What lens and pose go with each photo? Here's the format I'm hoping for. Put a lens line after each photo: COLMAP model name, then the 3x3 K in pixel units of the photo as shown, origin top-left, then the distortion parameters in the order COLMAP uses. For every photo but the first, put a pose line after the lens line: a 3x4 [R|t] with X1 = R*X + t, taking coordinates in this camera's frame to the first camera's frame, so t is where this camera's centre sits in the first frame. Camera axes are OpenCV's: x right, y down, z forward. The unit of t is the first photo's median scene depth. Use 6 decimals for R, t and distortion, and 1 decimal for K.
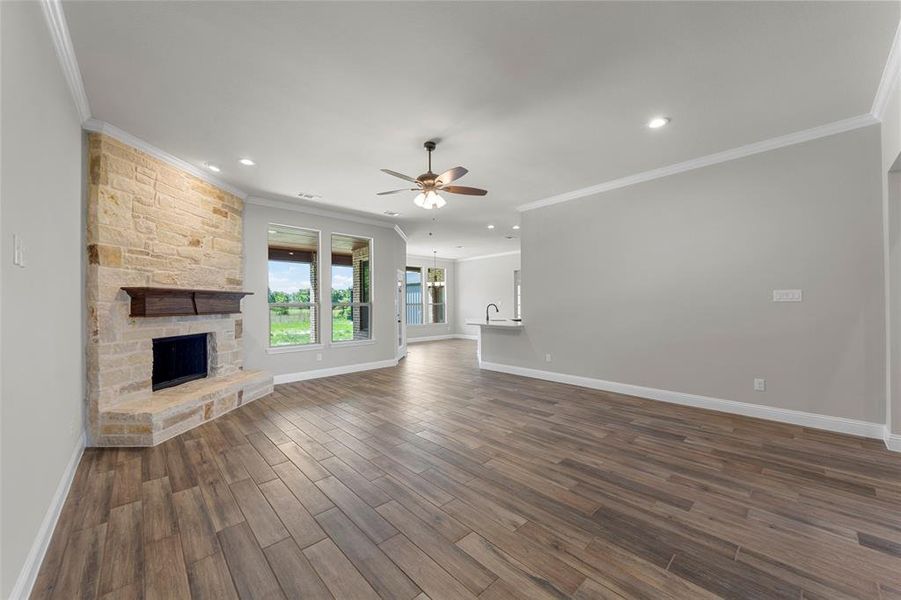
lens RADIAL K [[339.3, 0, 452.3], [0, 339.3, 303.6], [0, 0, 1]] dist [-0.000490, -0.000086]
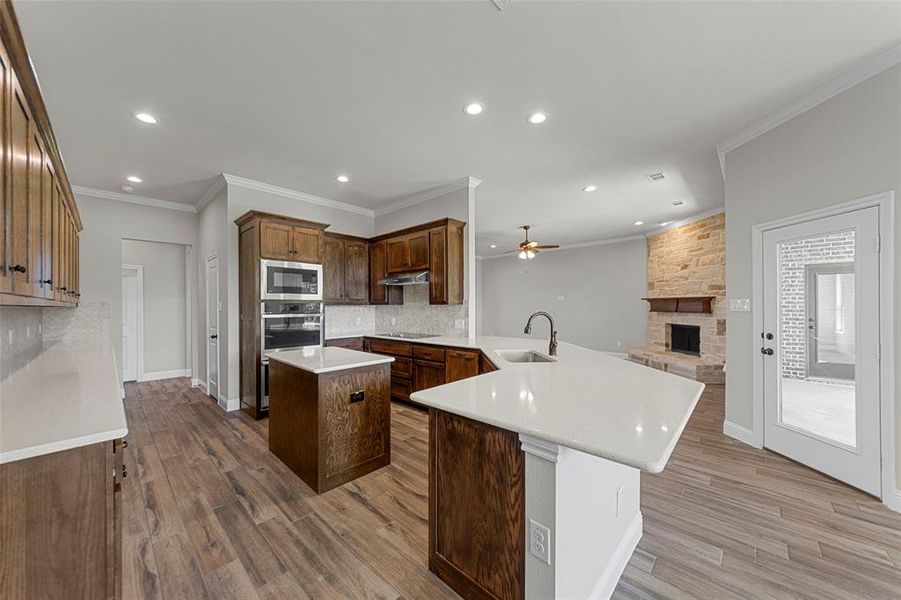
lens RADIAL K [[319.3, 0, 449.4], [0, 319.3, 303.6], [0, 0, 1]] dist [-0.000398, -0.000111]
pose [[-0.998070, 0.013774, -0.060551, 0.498447], [0.014402, 0.999847, -0.009947, -0.011517], [0.060404, -0.010800, -0.998116, 2.813279]]
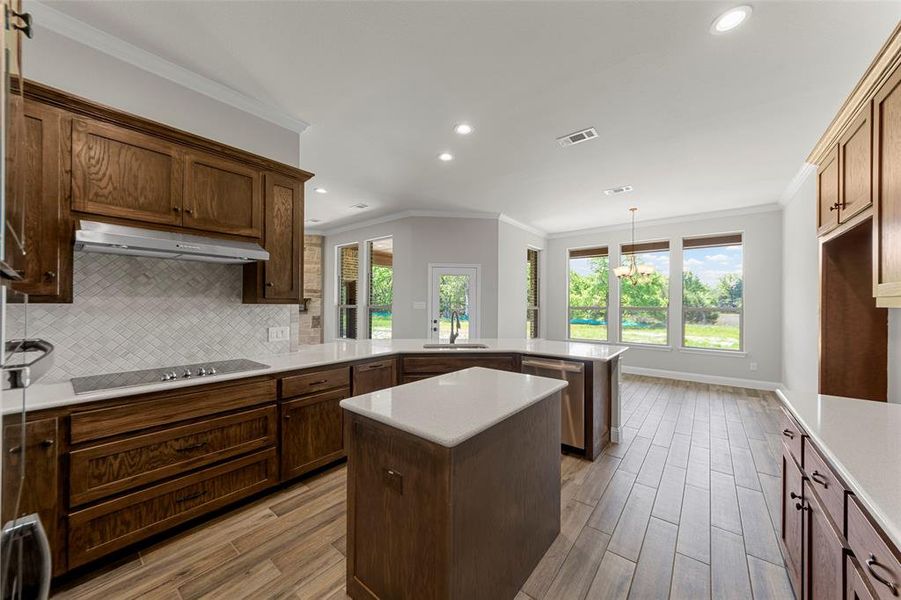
lens RADIAL K [[319.3, 0, 449.4], [0, 319.3, 303.6], [0, 0, 1]] dist [-0.000398, -0.000111]
pose [[0.137225, 0.008199, -0.990506, 1.201463], [-0.002516, 0.999965, 0.007928, -0.026769], [0.990537, 0.001405, 0.137241, 1.935071]]
